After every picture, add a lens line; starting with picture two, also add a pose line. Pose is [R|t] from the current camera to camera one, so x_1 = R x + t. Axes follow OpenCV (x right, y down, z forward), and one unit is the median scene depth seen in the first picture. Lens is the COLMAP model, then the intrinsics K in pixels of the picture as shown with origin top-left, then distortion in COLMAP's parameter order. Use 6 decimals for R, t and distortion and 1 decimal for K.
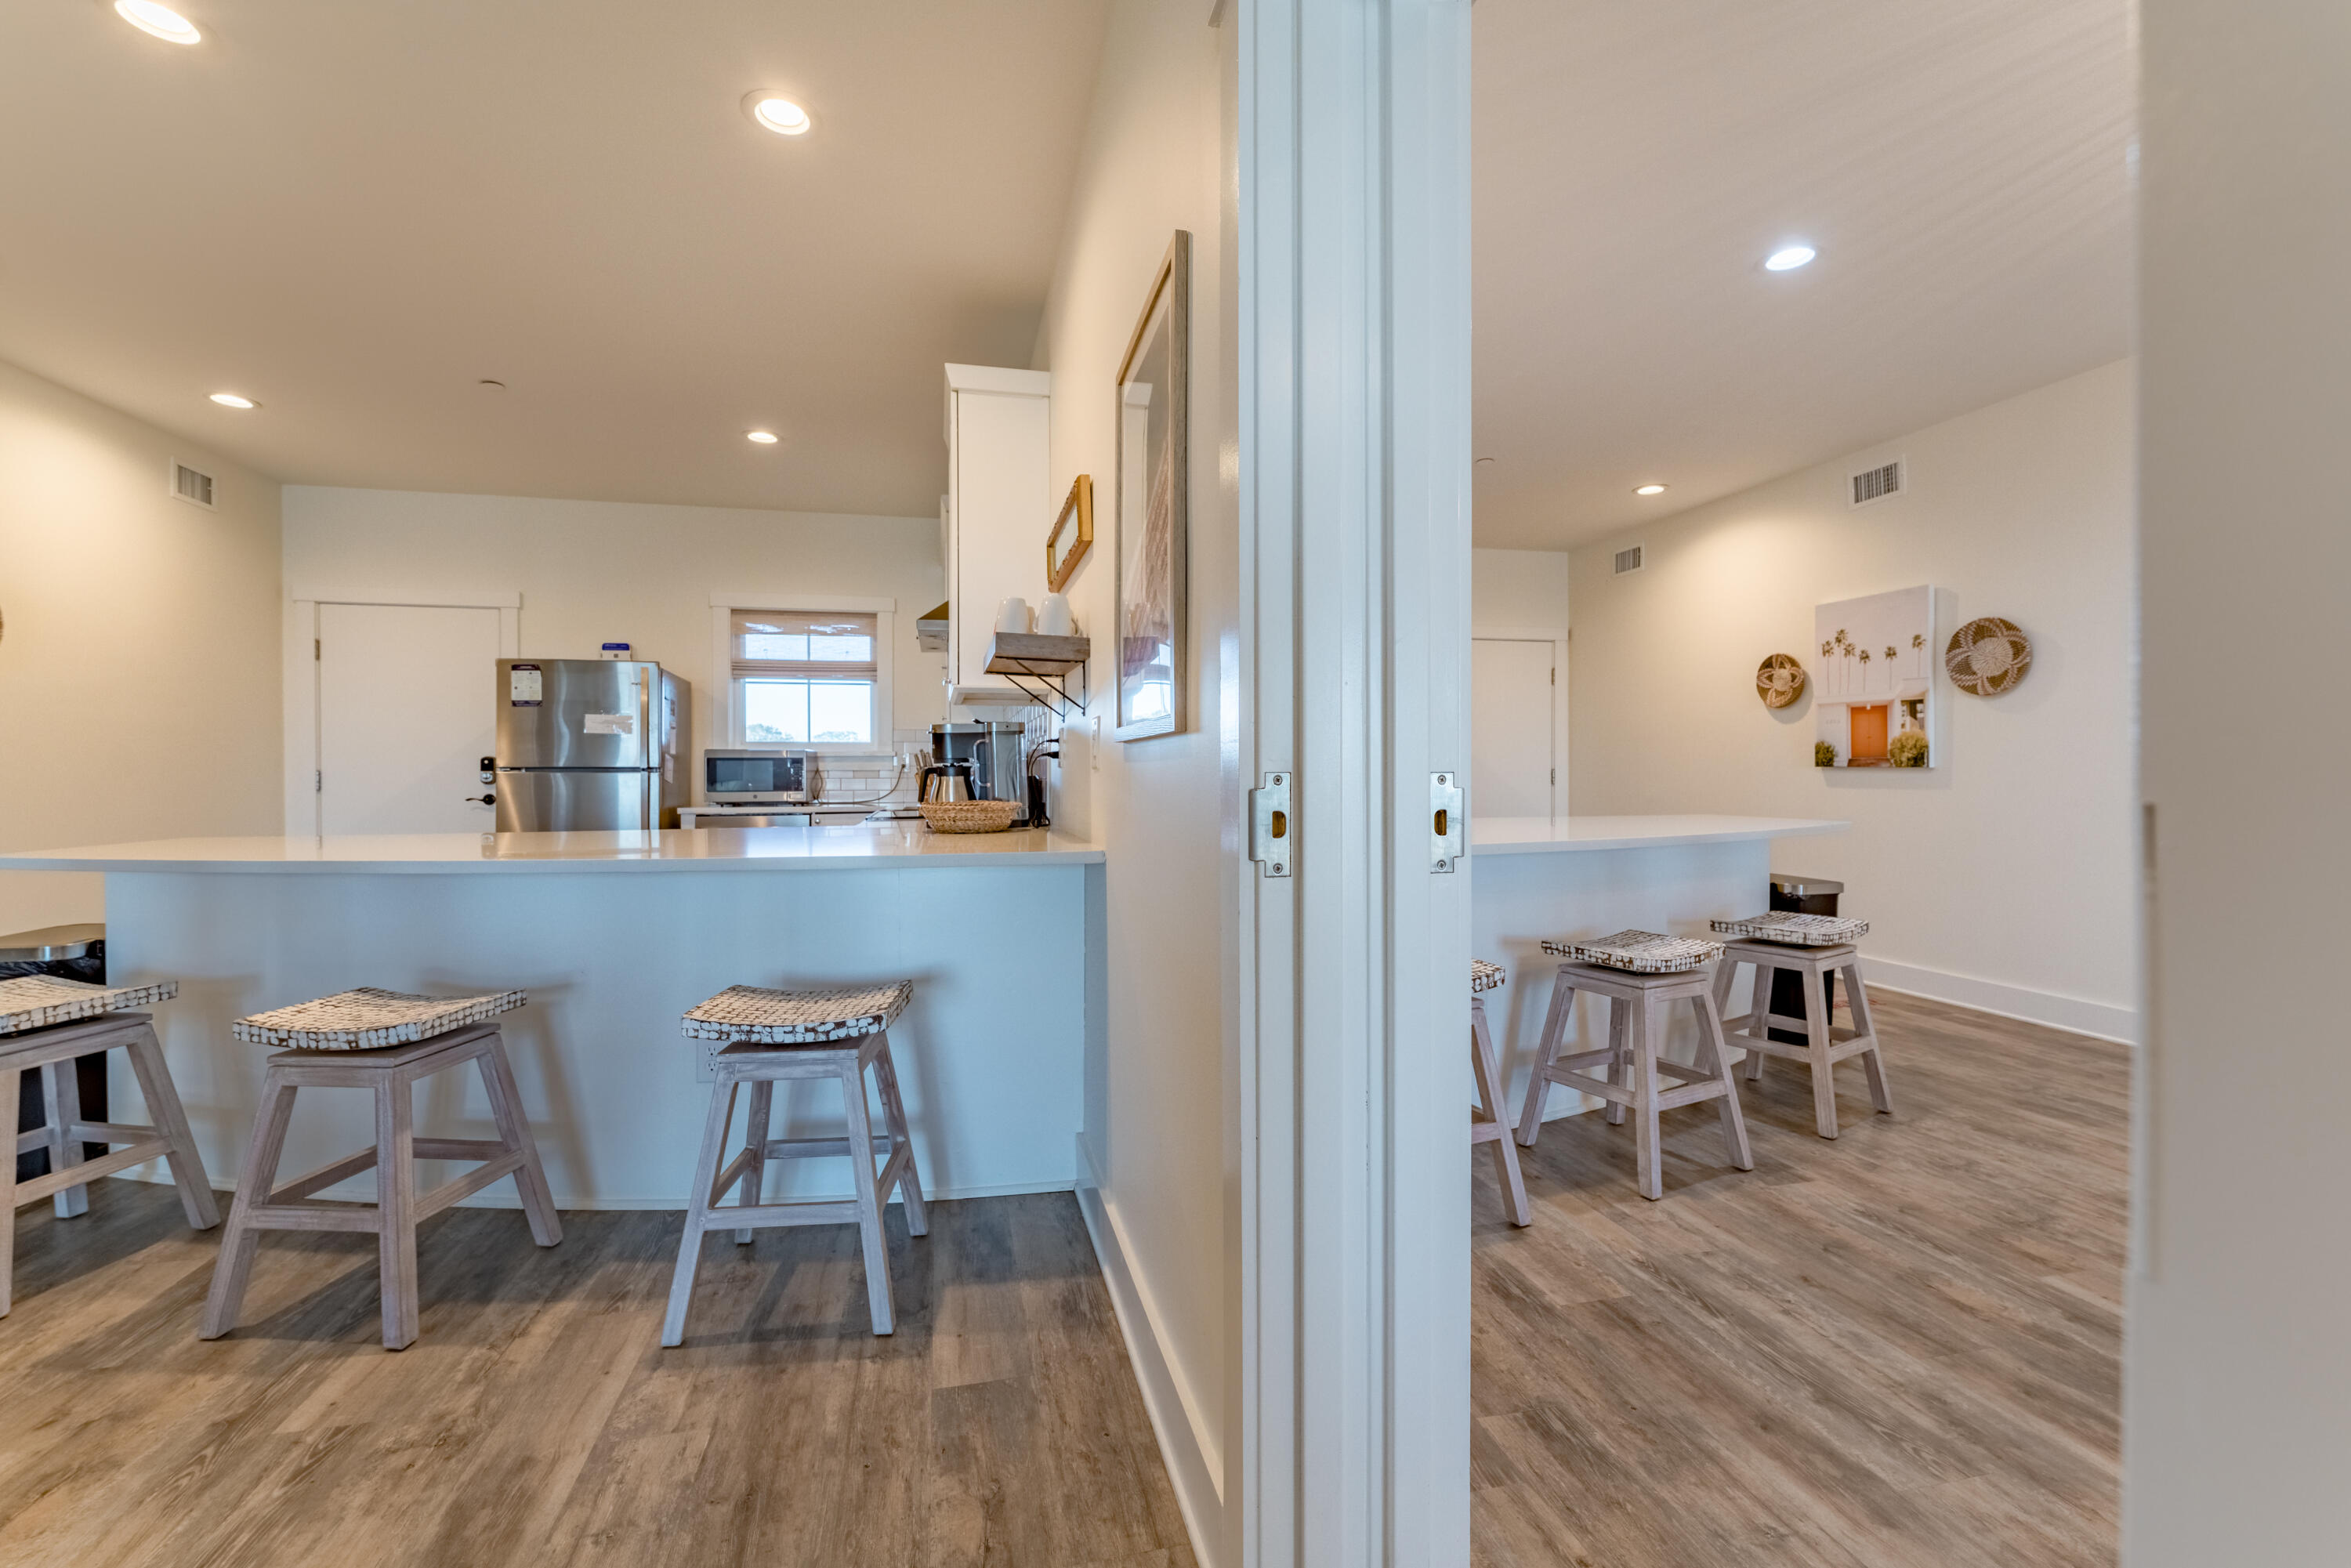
lens RADIAL K [[931.4, 0, 1170.3], [0, 931.4, 774.3], [0, 0, 1]] dist [0.000544, -0.000088]
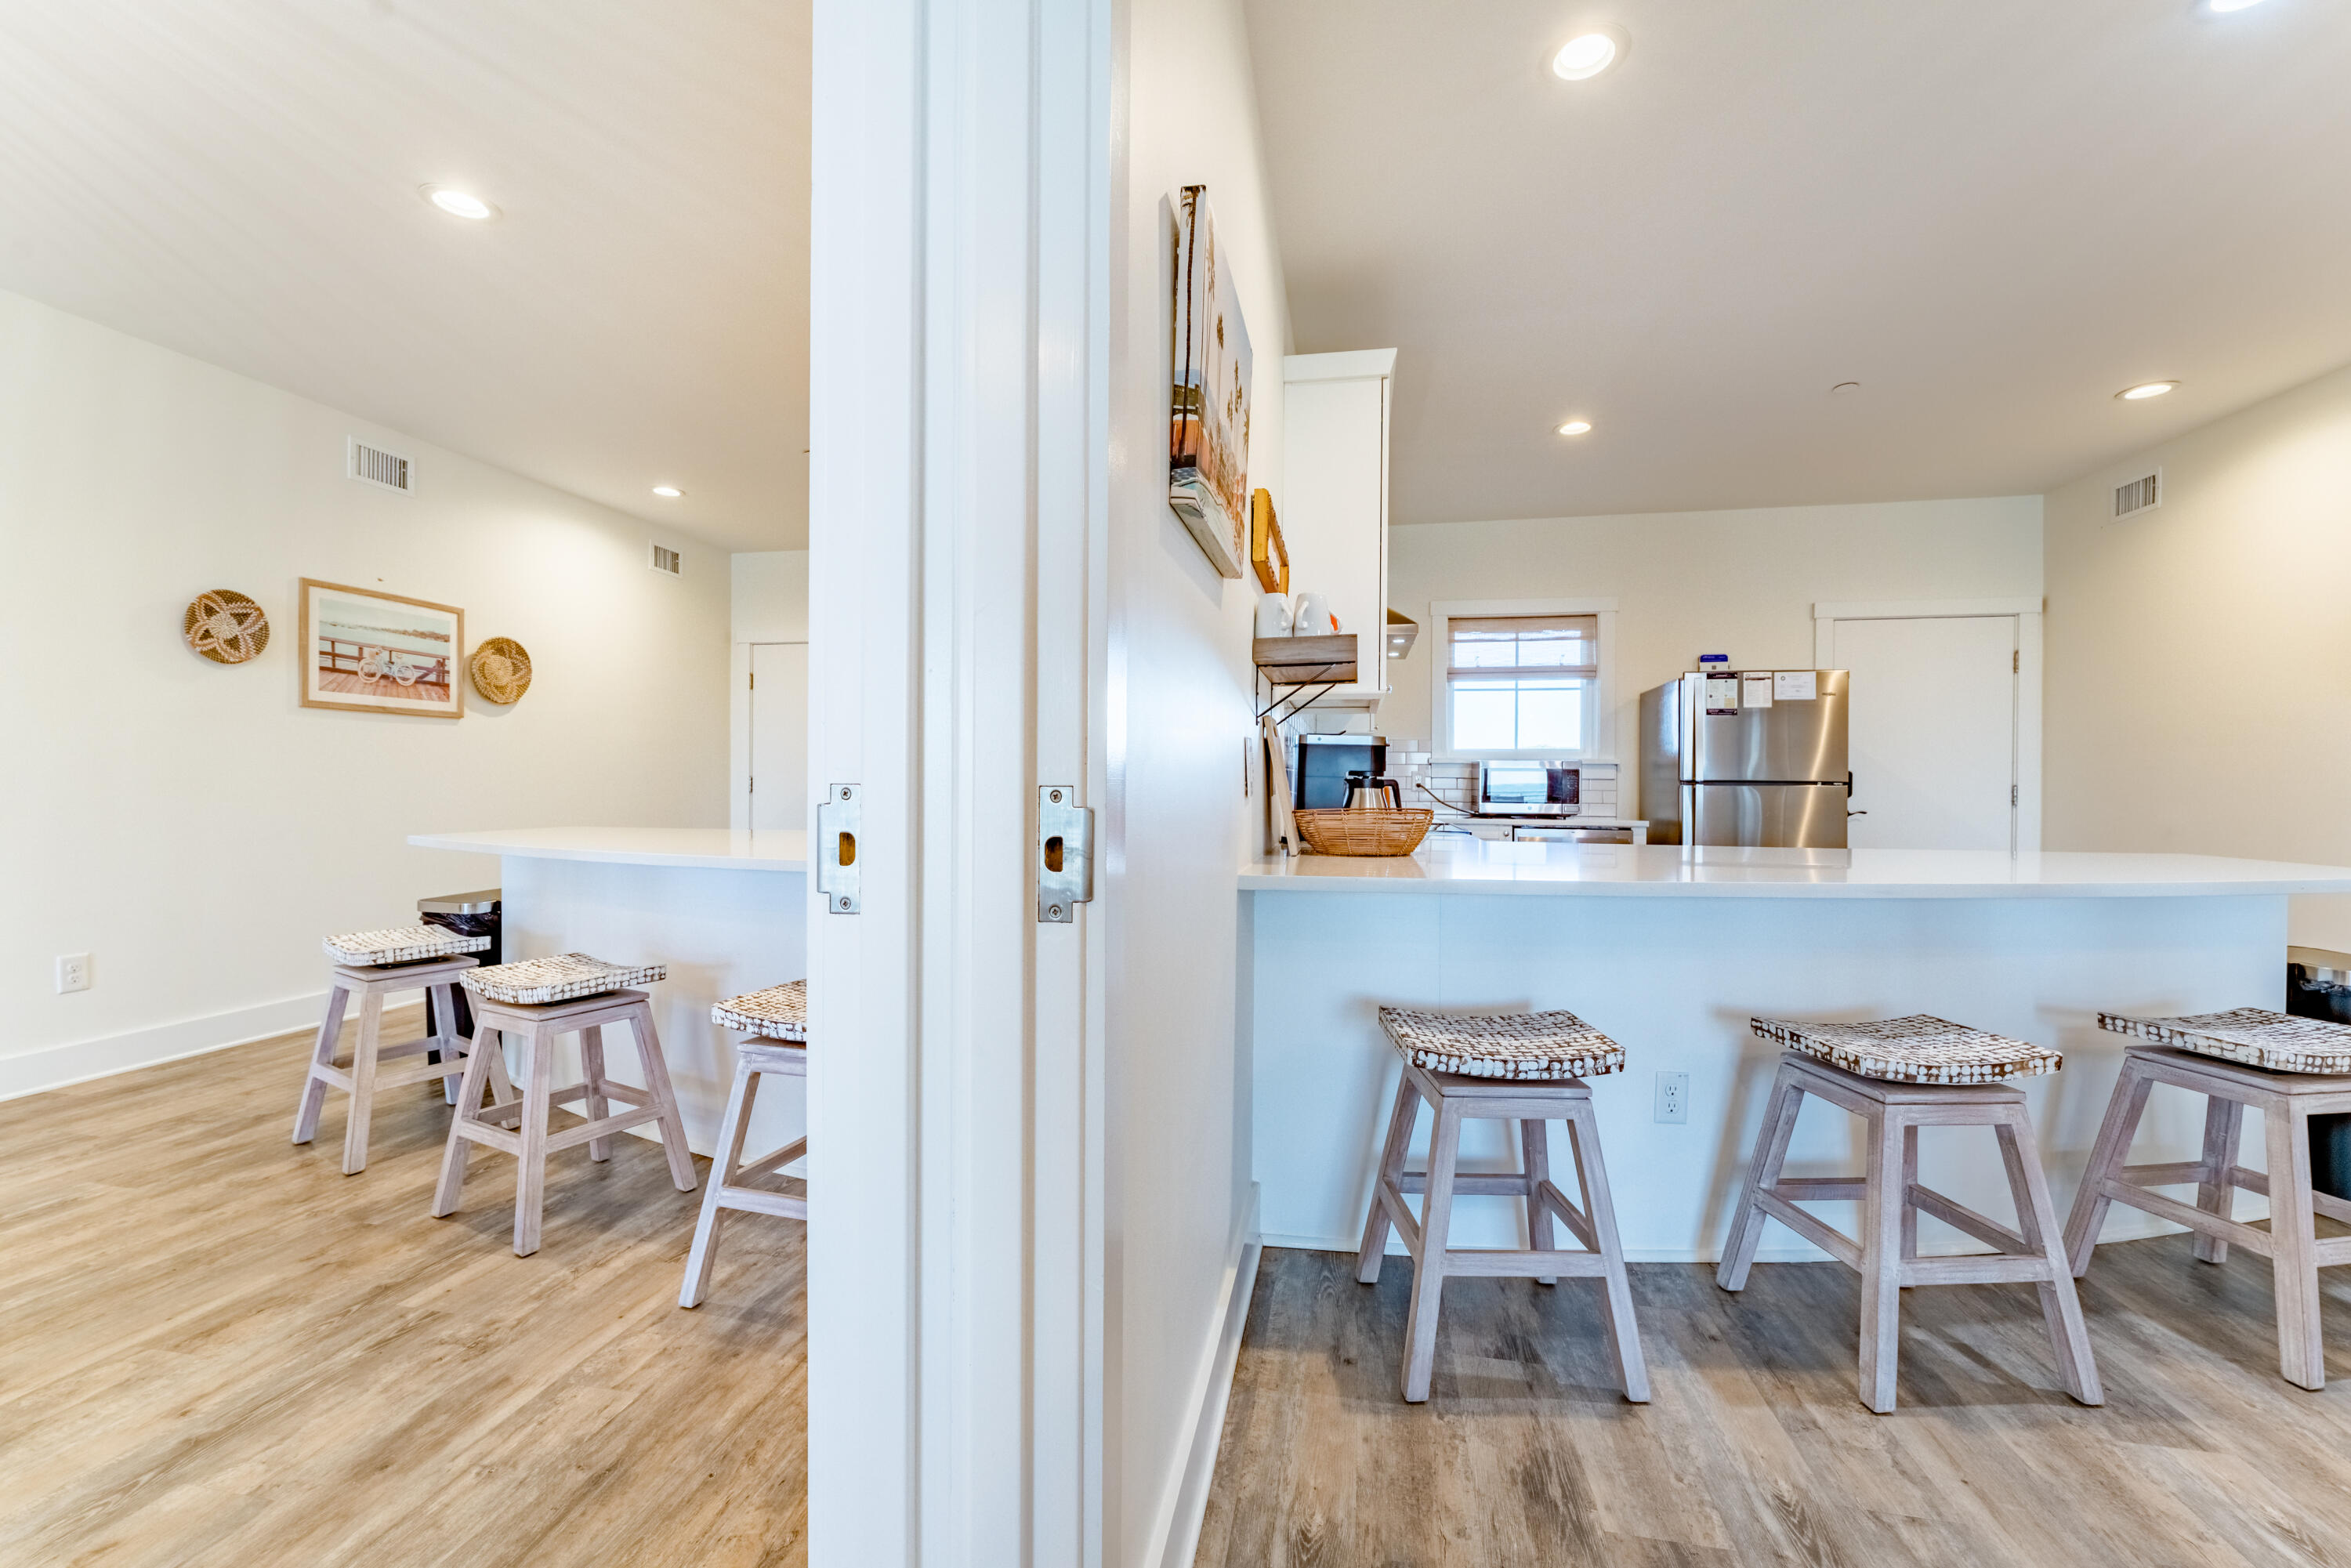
lens RADIAL K [[931.4, 0, 1155.6], [0, 931.4, 782.5], [0, 0, 1]] dist [0.000544, -0.000088]
pose [[0.919400, 0.008561, -0.393230, 0.305602], [-0.009607, 0.999954, -0.000692, -0.002478], [0.393206, 0.004414, 0.919440, 0.162715]]
